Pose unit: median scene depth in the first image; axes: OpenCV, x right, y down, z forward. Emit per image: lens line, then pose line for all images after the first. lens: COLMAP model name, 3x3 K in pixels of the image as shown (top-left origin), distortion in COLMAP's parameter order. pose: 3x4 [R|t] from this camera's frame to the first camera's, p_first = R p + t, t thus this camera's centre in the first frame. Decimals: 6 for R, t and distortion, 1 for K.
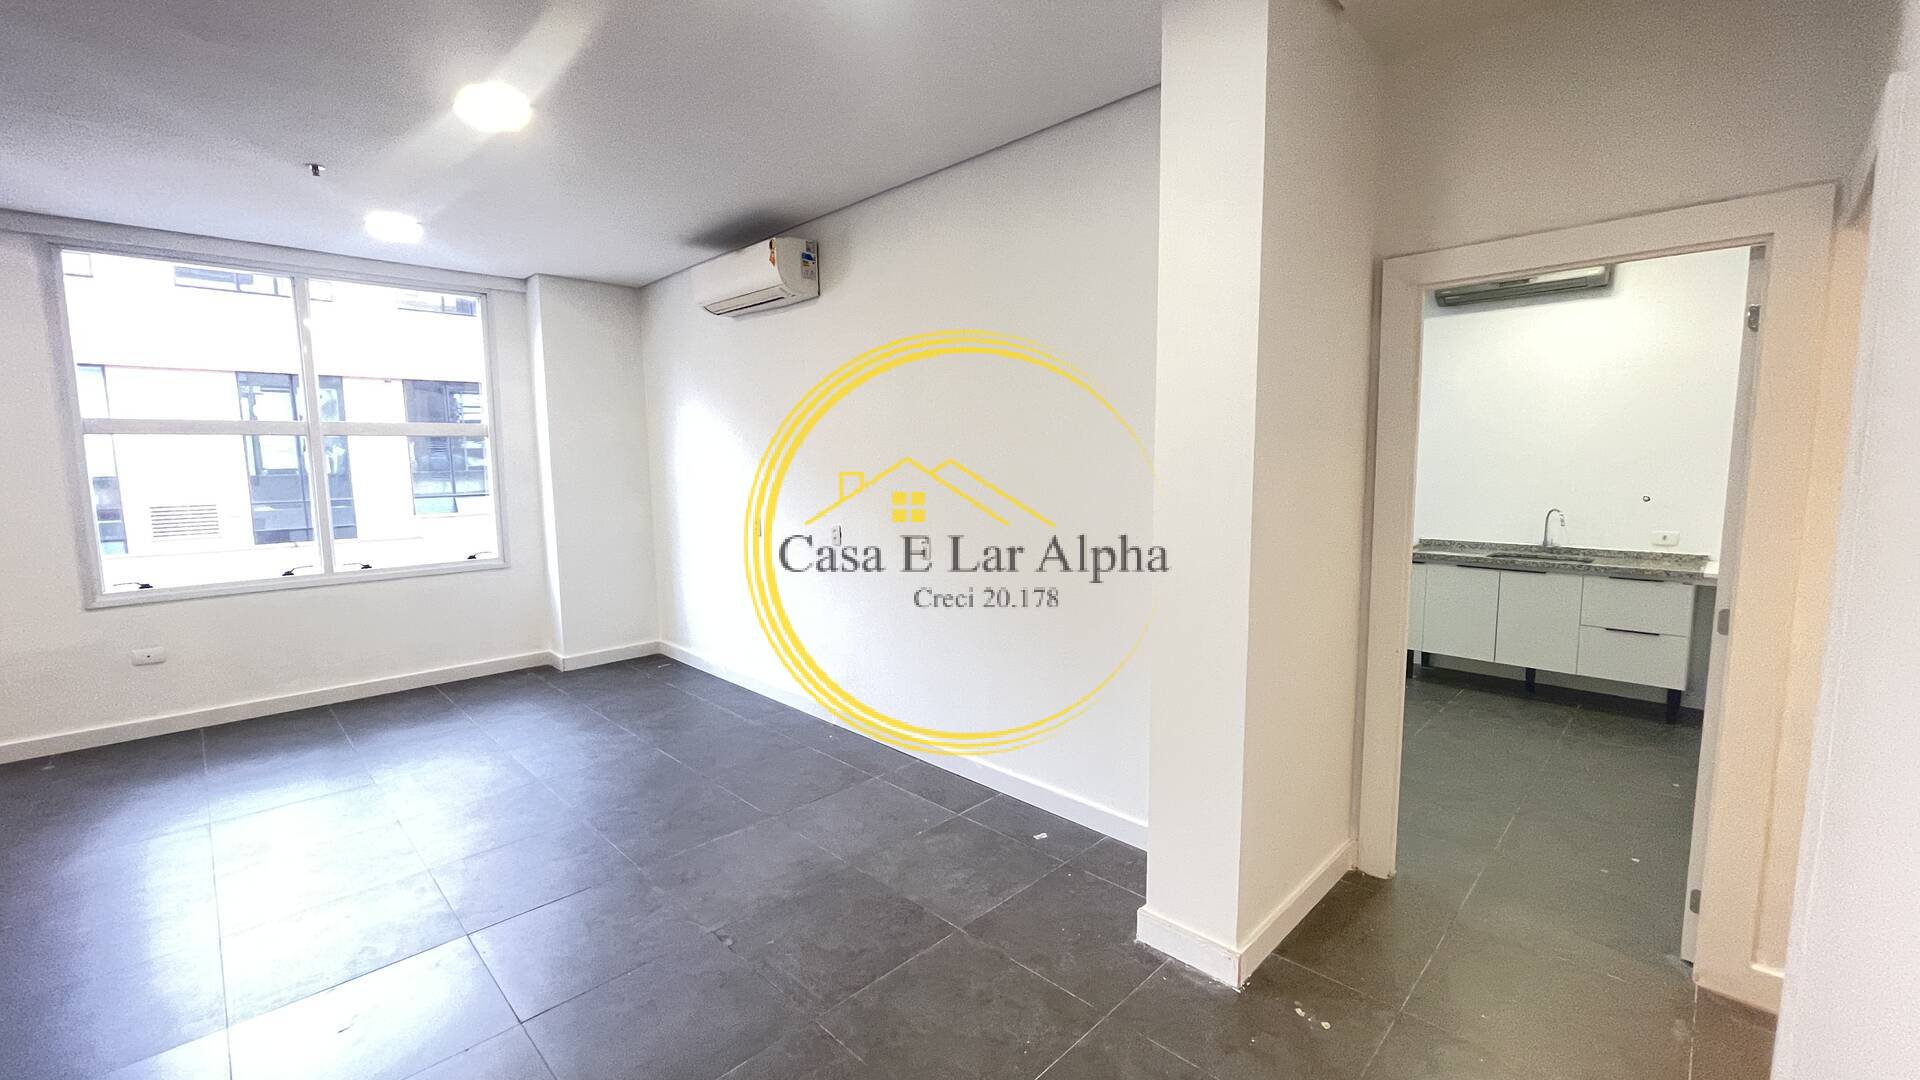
lens RADIAL K [[780.0, 0, 948.7], [0, 780.0, 543.3], [0, 0, 1]] dist [0.001827, 0.000751]
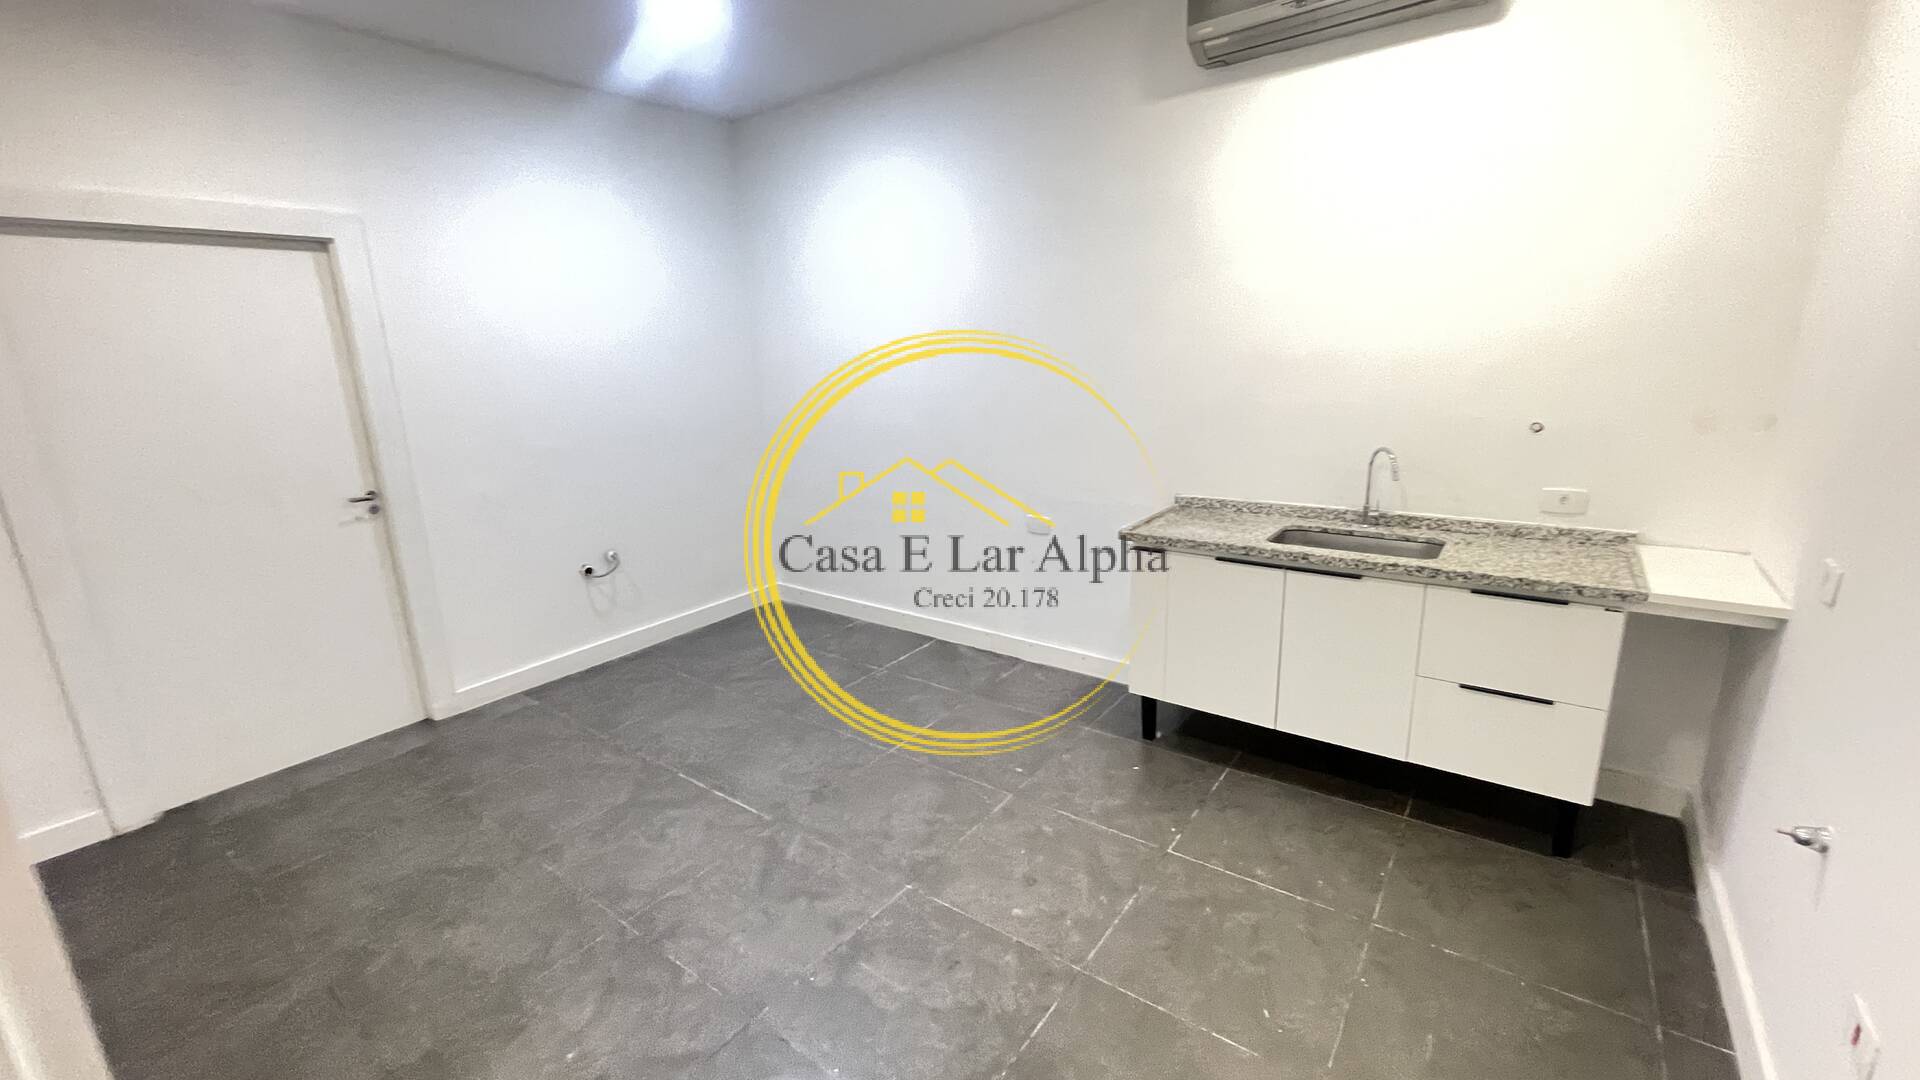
lens RADIAL K [[773.9, 0, 961.7], [0, 773.9, 543.1], [0, 0, 1]] dist [-0.001681, -0.000015]
pose [[0.988074, -0.058134, 0.142581, 0.420841], [0.038041, 0.989448, 0.139803, -0.066858], [-0.149204, -0.132711, 0.979860, 0.526934]]
